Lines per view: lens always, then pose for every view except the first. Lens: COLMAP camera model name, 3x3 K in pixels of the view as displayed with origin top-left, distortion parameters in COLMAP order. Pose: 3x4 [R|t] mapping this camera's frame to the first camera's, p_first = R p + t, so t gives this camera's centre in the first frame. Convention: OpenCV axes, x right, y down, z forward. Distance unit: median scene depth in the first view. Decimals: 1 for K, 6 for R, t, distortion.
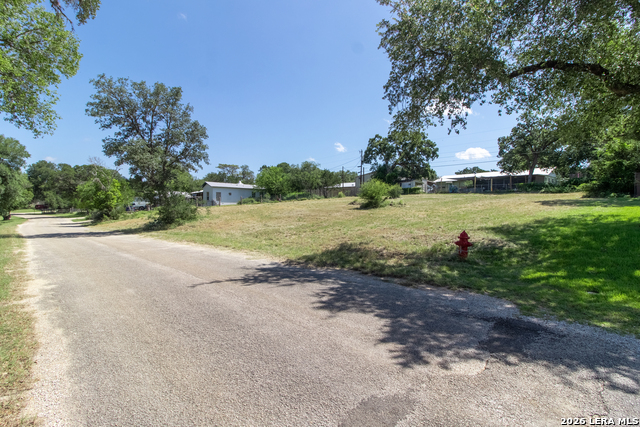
lens RADIAL K [[303.2, 0, 320.0], [0, 303.2, 213.5], [0, 0, 1]] dist [0.011523, 0.000124]
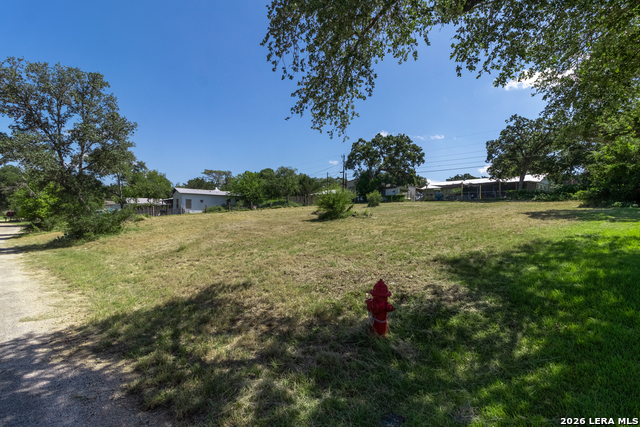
lens RADIAL K [[303.2, 0, 320.0], [0, 303.2, 213.5], [0, 0, 1]] dist [0.011523, 0.000124]
pose [[0.999886, 0.001292, 0.015041, 0.057066], [-0.000958, 0.999753, -0.022195, -0.007083], [-0.015066, 0.022178, 0.999641, 0.075202]]
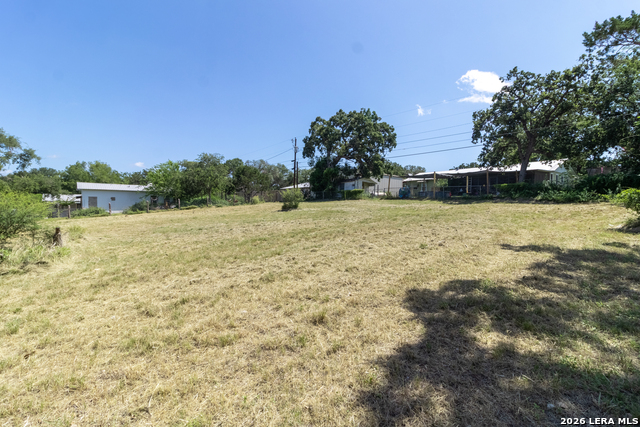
lens RADIAL K [[303.2, 0, 320.0], [0, 303.2, 213.5], [0, 0, 1]] dist [0.011523, 0.000124]
pose [[0.999550, -0.001234, -0.029961, 0.254246], [0.001398, 0.999984, 0.005455, -0.036777], [0.029954, -0.005495, 0.999536, 0.316329]]
